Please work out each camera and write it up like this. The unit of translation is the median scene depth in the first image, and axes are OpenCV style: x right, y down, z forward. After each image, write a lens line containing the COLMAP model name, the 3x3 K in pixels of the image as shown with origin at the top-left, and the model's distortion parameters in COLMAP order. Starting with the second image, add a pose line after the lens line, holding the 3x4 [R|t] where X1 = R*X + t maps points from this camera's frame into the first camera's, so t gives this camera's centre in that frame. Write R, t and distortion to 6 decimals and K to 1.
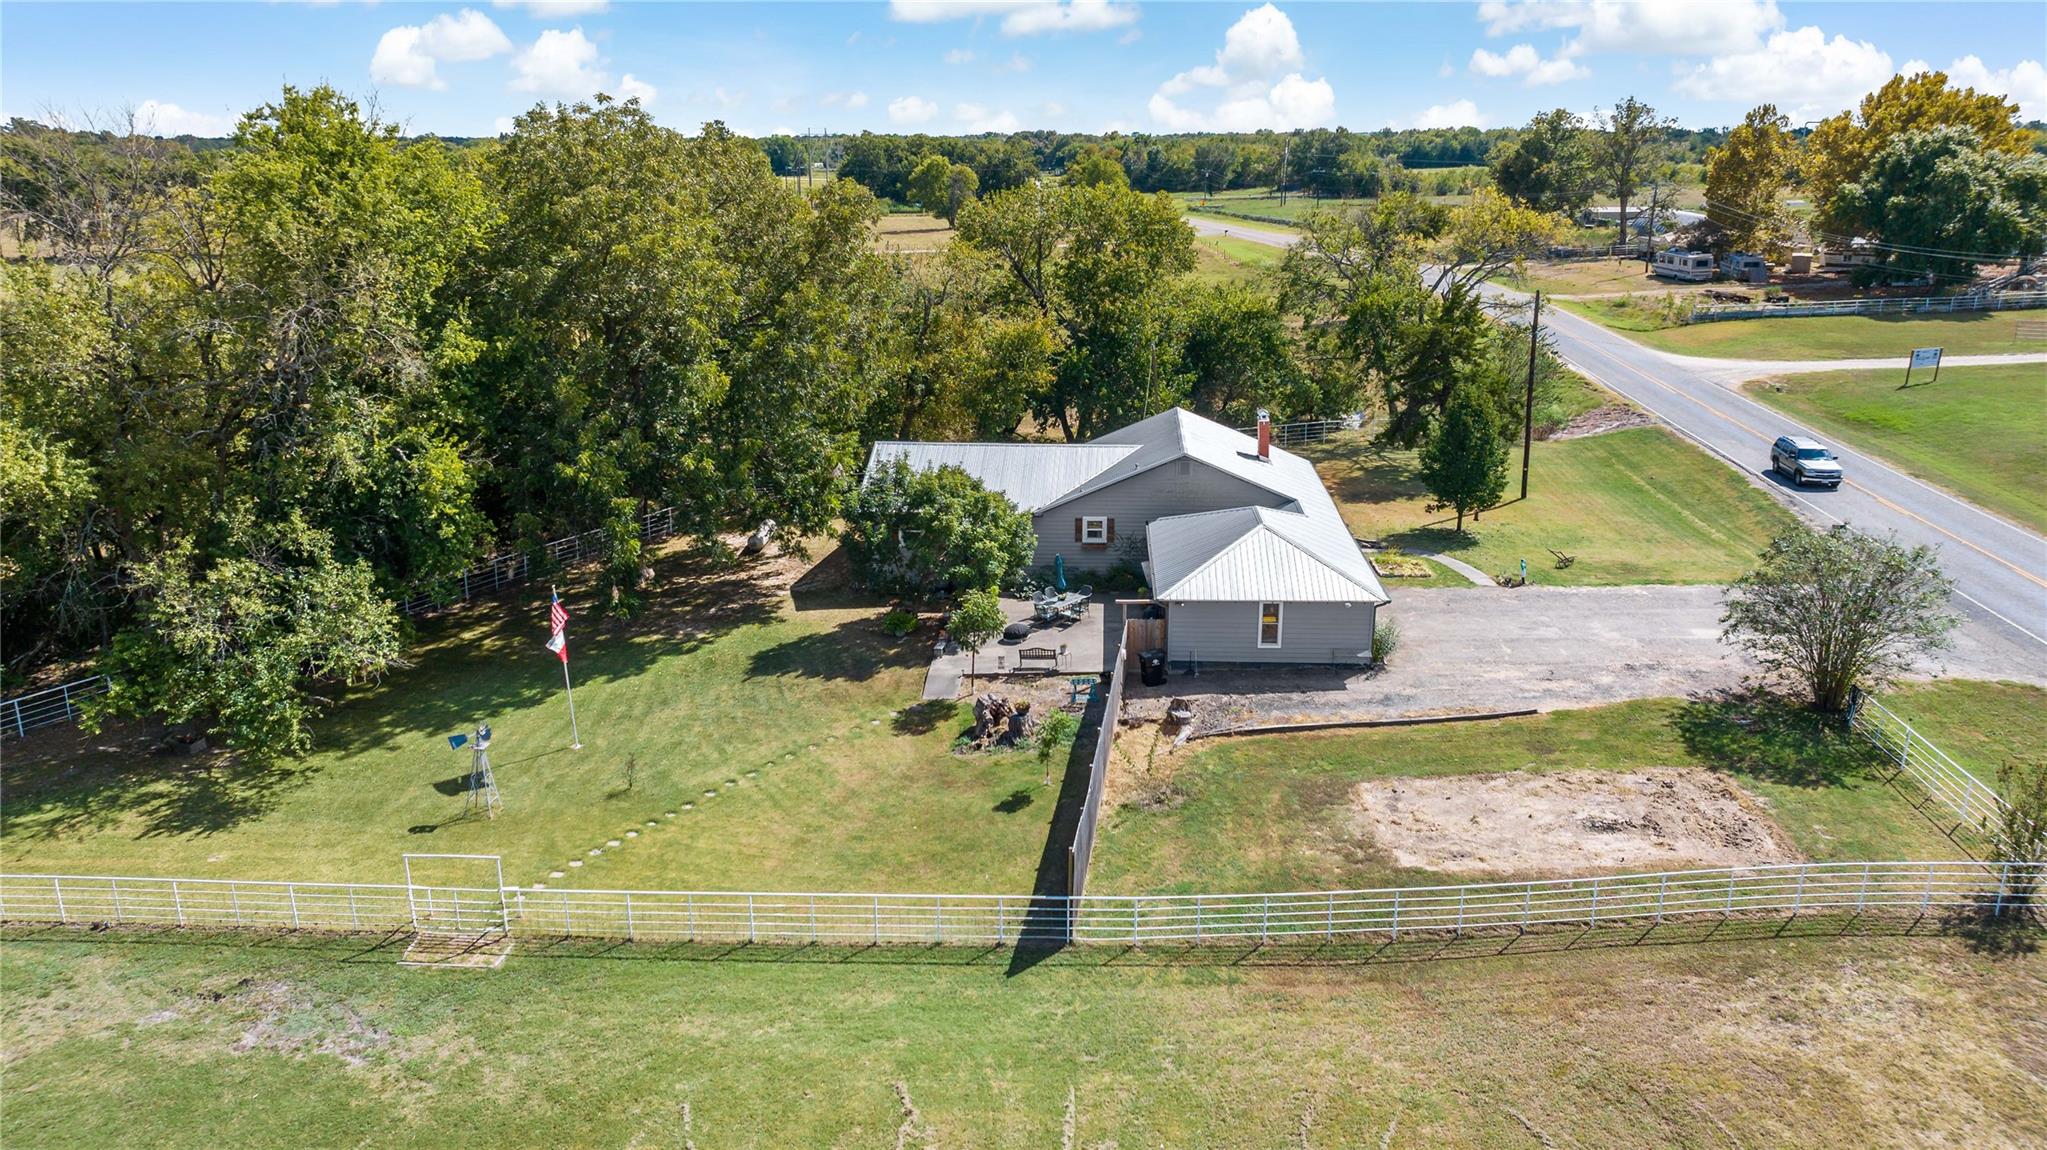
lens RADIAL K [[1447.9, 0, 1033.6], [0, 1447.9, 578.3], [0, 0, 1]] dist [-0.021618, 0.017217]
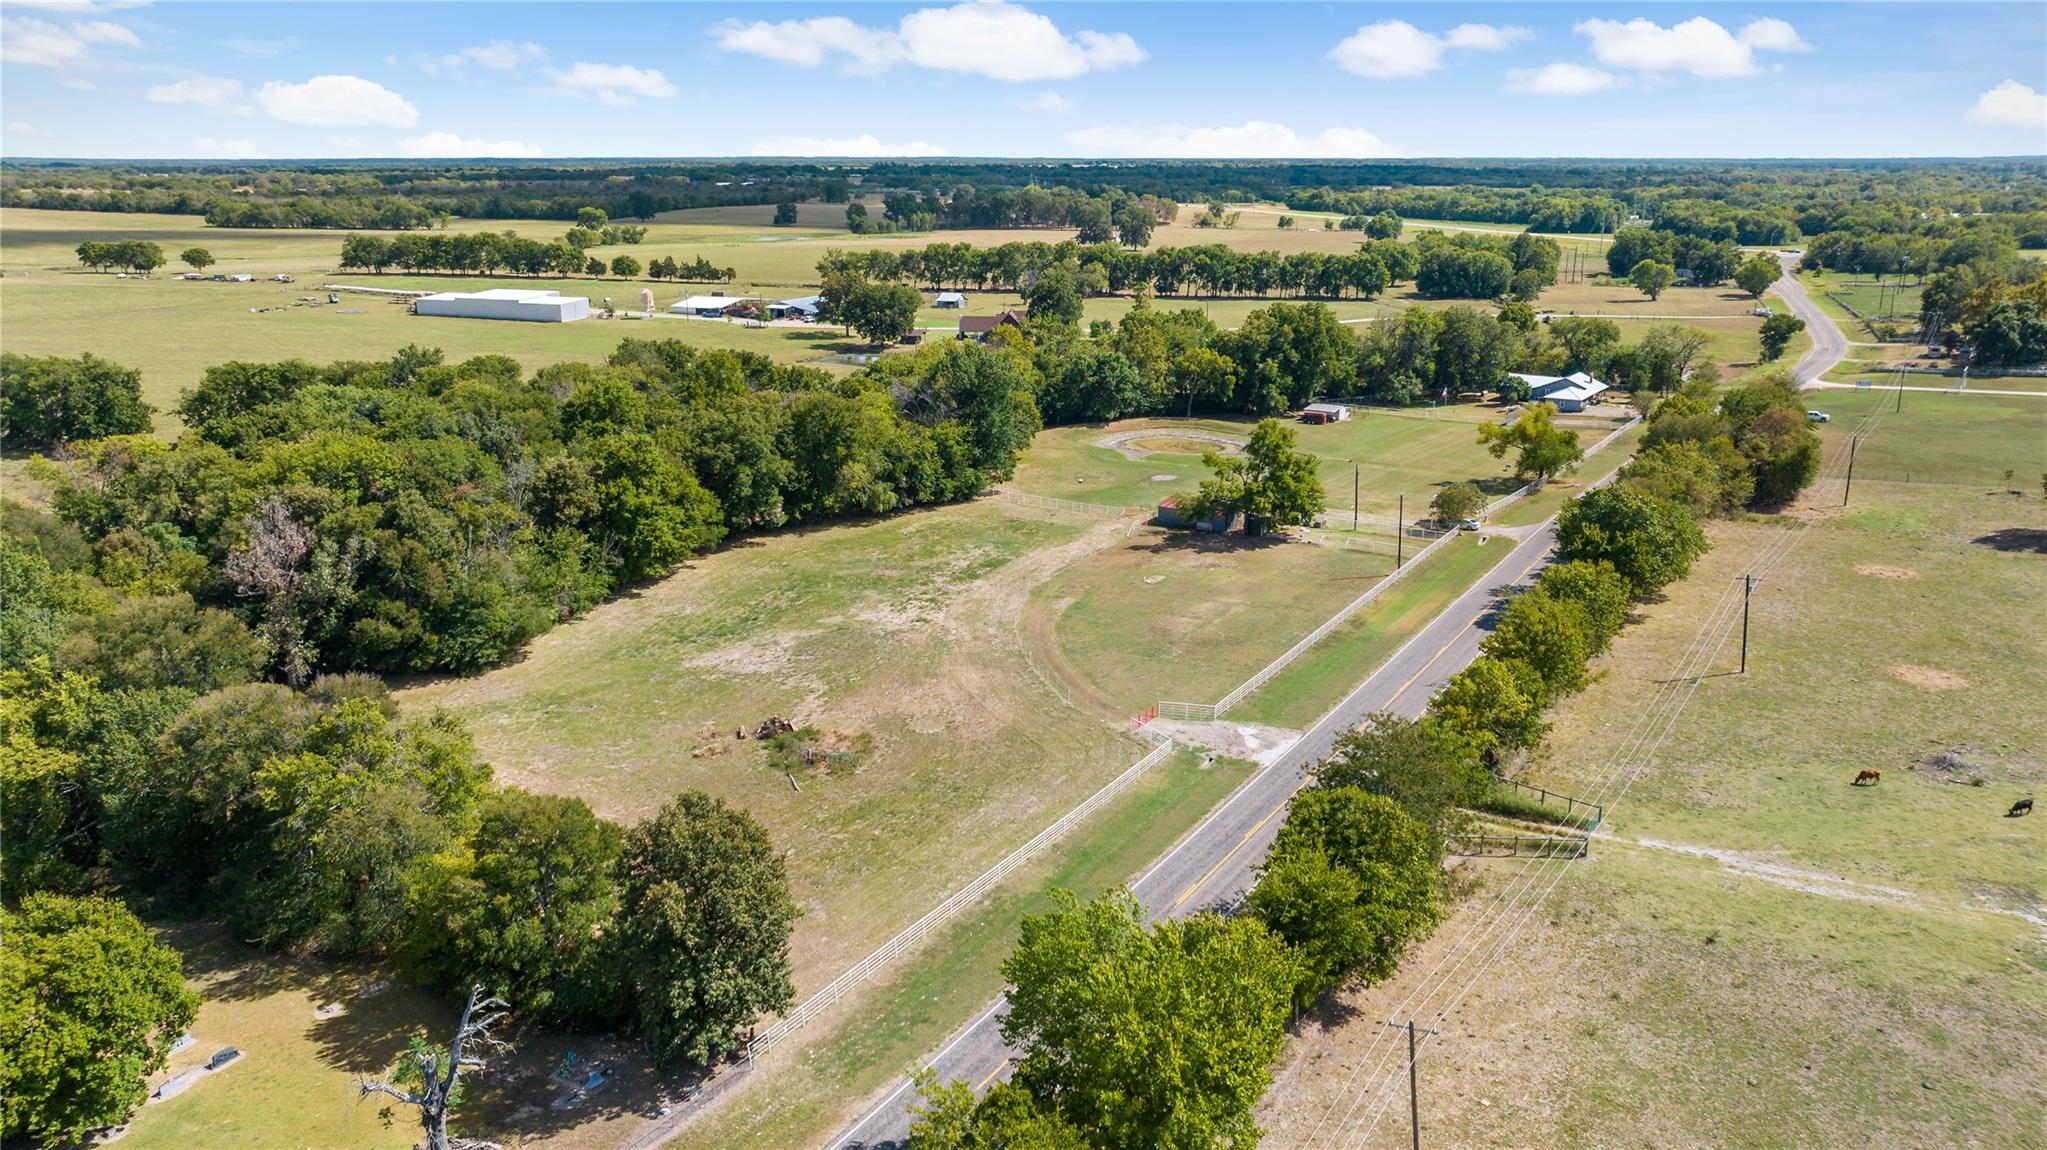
lens RADIAL K [[1447.9, 0, 1033.6], [0, 1447.9, 578.3], [0, 0, 1]] dist [-0.021618, 0.017217]
pose [[0.852745, 0.149010, -0.500621, 1.216484], [-0.153236, 0.987640, 0.032953, 0.771183], [0.499344, 0.048612, 0.865039, -4.560728]]
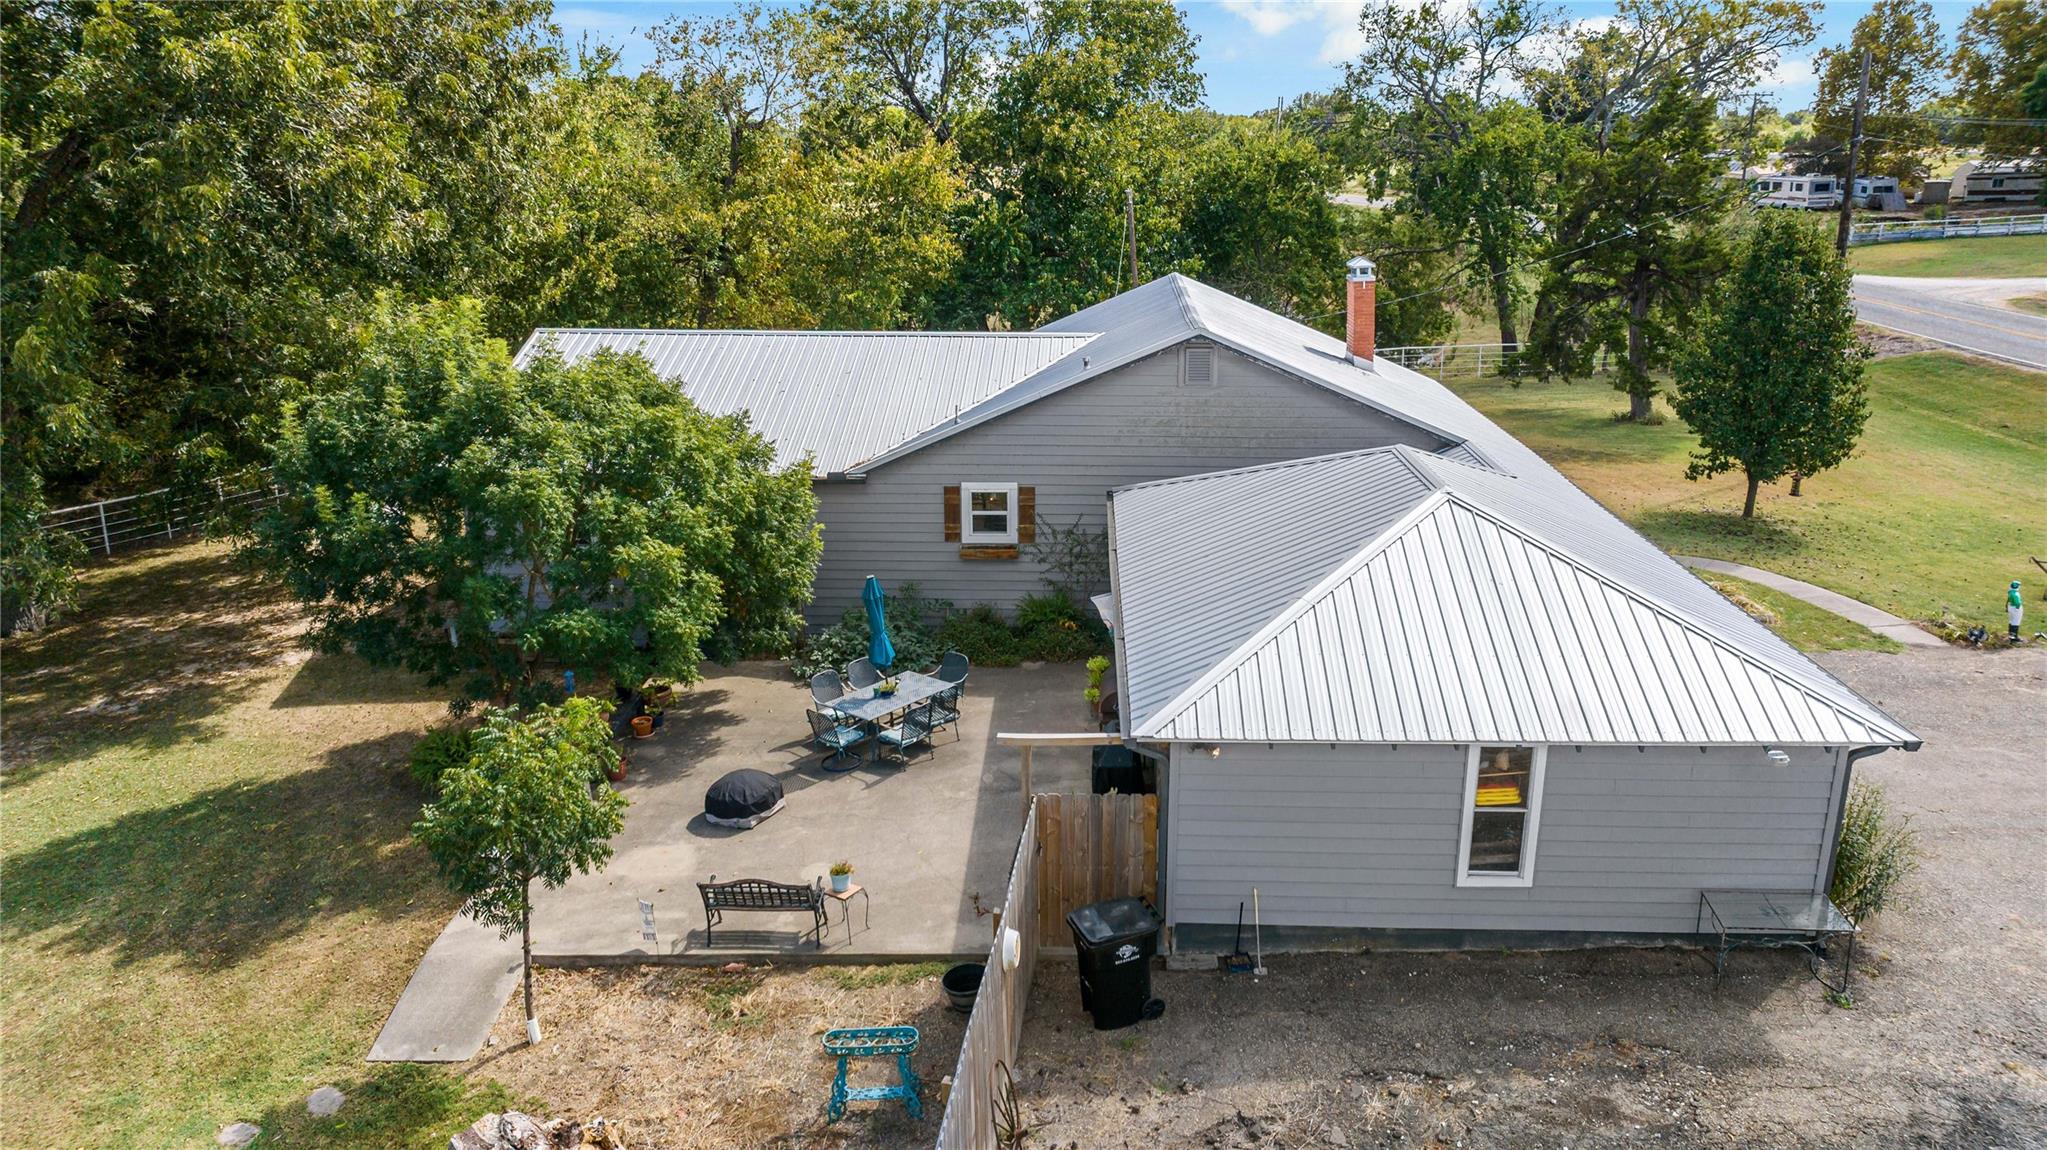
lens RADIAL K [[1447.9, 0, 1033.6], [0, 1447.9, 578.3], [0, 0, 1]] dist [-0.021618, 0.017217]
pose [[0.999936, -0.001375, 0.011196, 0.052297], [0.001332, 0.999992, 0.003831, -0.016503], [-0.011201, -0.003816, 0.999930, 0.593998]]
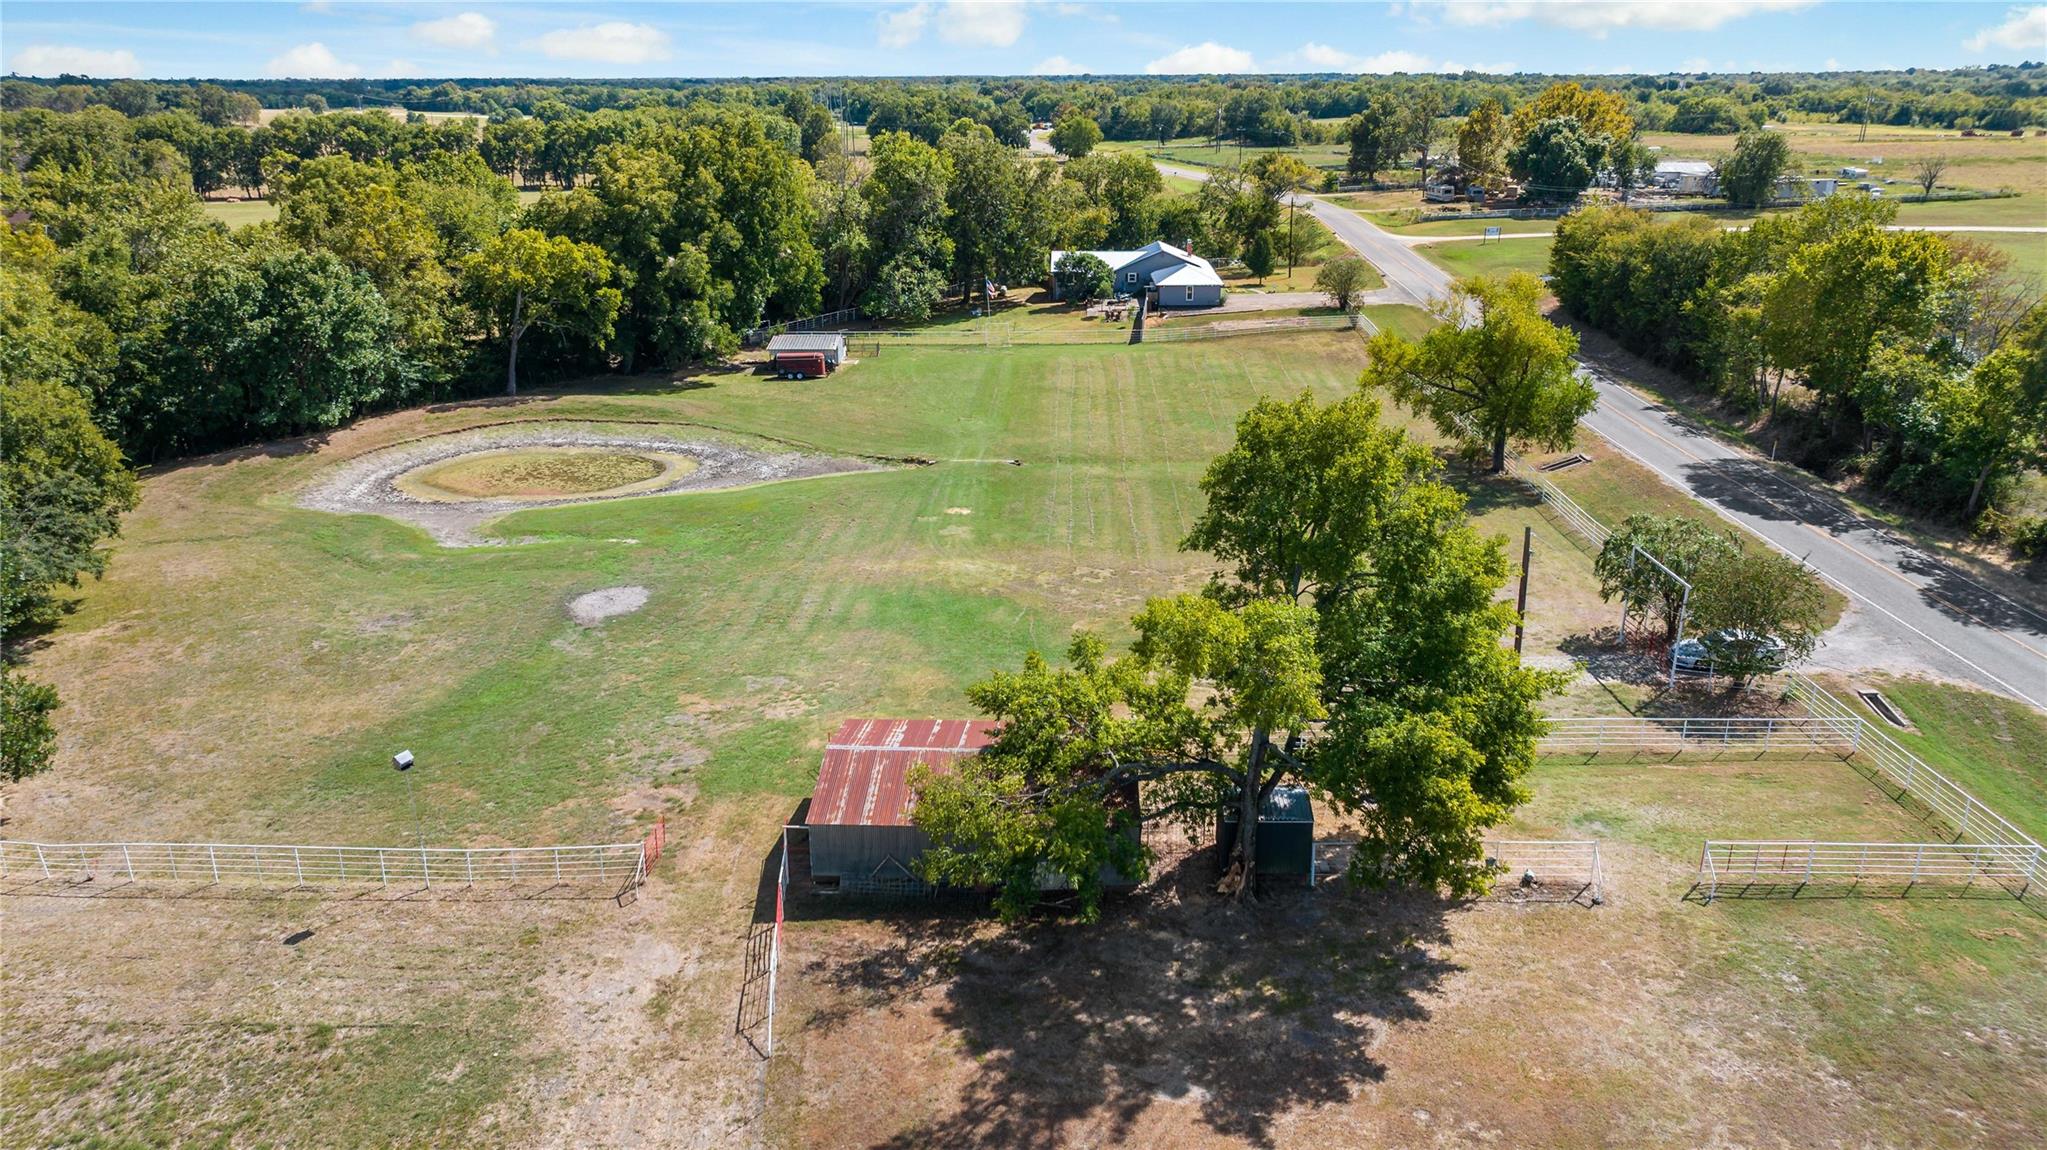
lens RADIAL K [[1447.9, 0, 1033.6], [0, 1447.9, 578.3], [0, 0, 1]] dist [-0.021618, 0.017217]
pose [[0.999382, -0.009743, 0.033766, -0.279368], [0.008403, 0.999180, 0.039616, 0.486577], [-0.034125, -0.039308, 0.998644, -2.073749]]
